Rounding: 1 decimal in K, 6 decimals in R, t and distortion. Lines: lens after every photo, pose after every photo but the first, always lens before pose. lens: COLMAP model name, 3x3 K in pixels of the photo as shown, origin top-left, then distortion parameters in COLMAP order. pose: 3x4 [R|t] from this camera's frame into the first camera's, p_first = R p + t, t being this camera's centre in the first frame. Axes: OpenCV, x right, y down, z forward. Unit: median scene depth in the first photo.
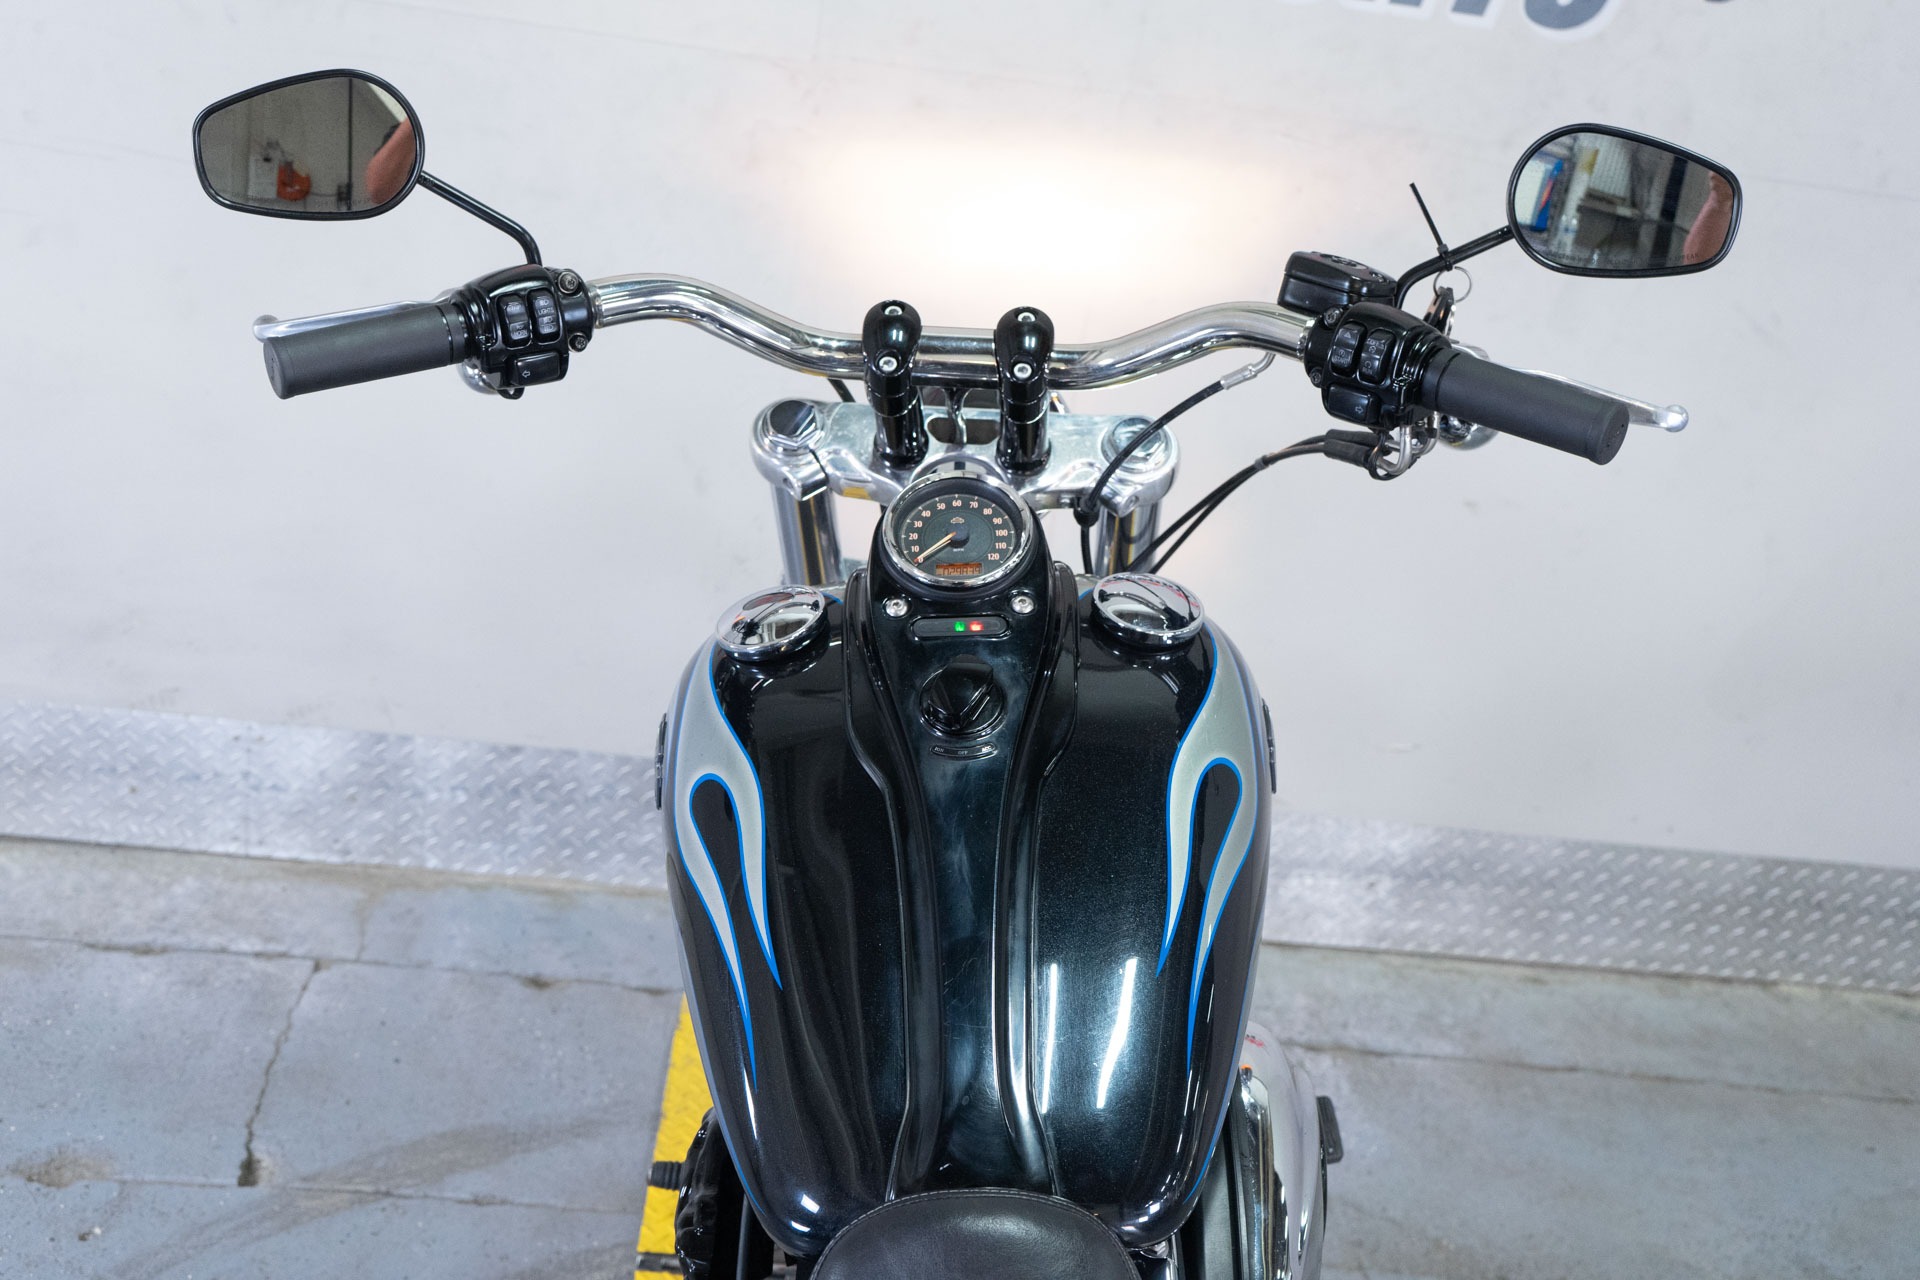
lens RADIAL K [[2087.8, 0, 969.8], [0, 2087.8, 646.5], [0, 0, 1]] dist [0.002120, 0.000000]
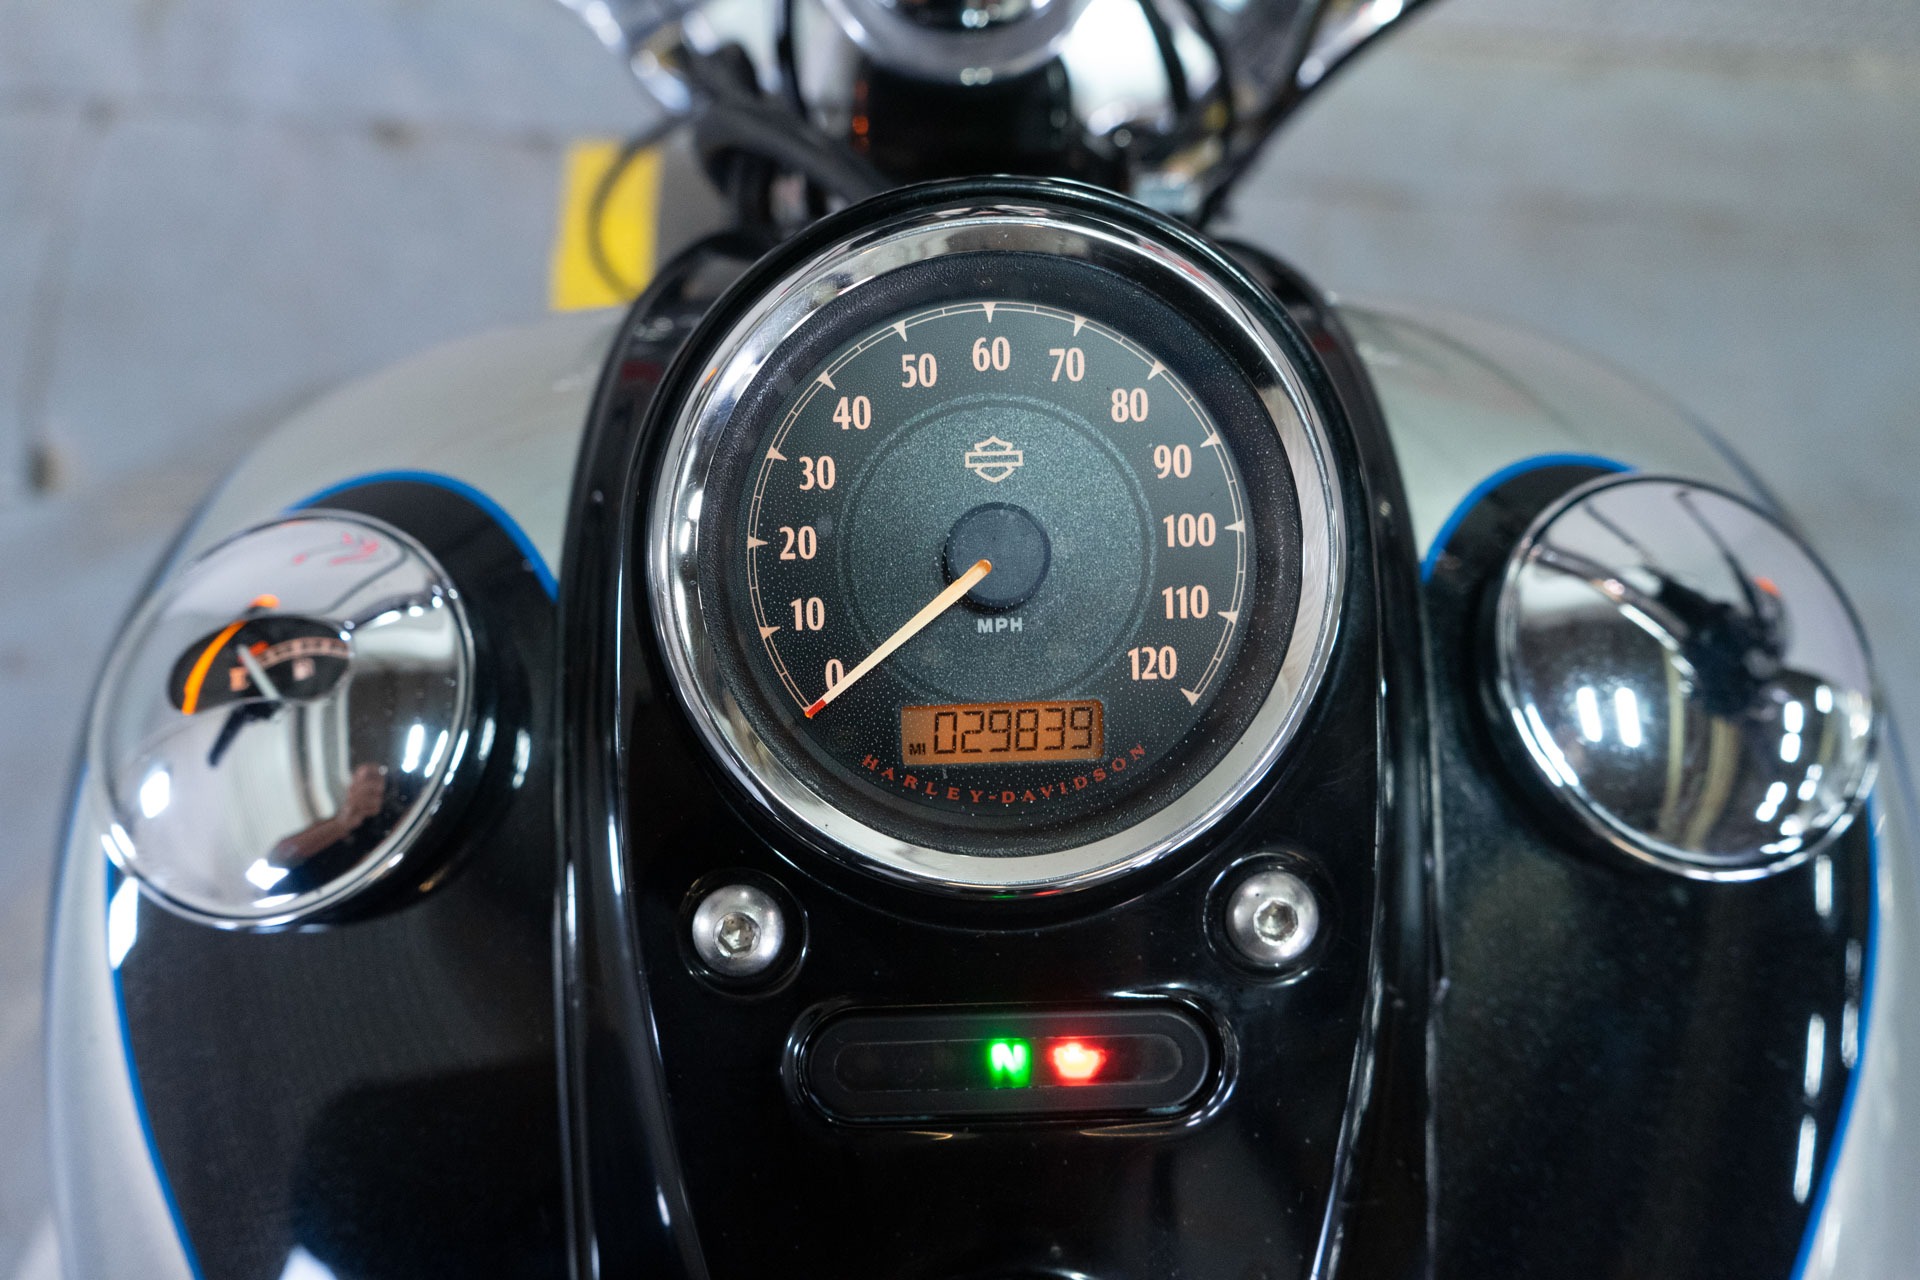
lens RADIAL K [[1530.2, 0, 973.7], [0, 1530.2, 632.8], [0, 0, 1]] dist [-0.042579, 0.030077]
pose [[0.999261, -0.005072, 0.038093, -0.014519], [-0.021166, 0.754711, 0.655716, -0.153223], [-0.032075, -0.656037, 0.754046, 0.863217]]
